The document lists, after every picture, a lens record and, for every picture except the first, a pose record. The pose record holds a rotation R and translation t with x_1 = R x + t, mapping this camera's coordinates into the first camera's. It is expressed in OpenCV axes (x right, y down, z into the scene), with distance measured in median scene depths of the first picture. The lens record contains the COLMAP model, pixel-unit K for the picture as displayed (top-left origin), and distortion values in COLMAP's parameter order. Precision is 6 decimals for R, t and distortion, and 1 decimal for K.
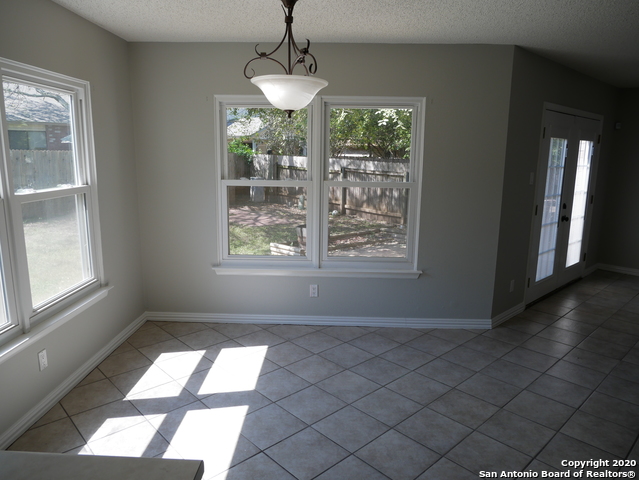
lens RADIAL K [[454.3, 0, 319.4], [0, 454.3, 239.5], [0, 0, 1]] dist [-0.035402, 0.005408]
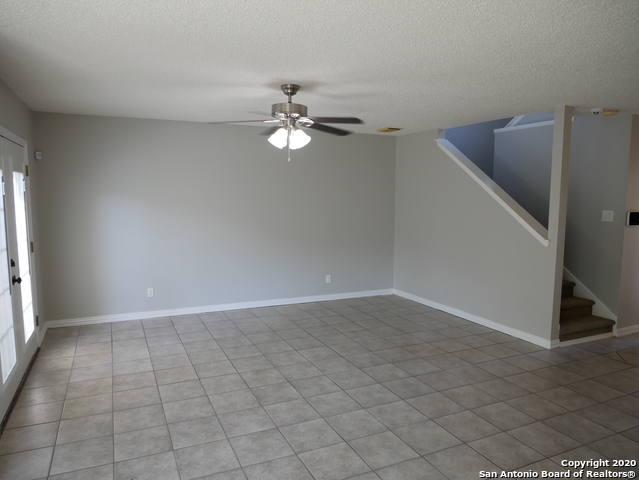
lens RADIAL K [[454.3, 0, 319.4], [0, 454.3, 242.4], [0, 0, 1]] dist [-0.035402, 0.005408]
pose [[0.322875, -0.124888, 0.938166, 0.043089], [0.188683, 0.979851, 0.065500, -0.057749], [-0.927443, 0.155868, 0.339934, 0.286188]]
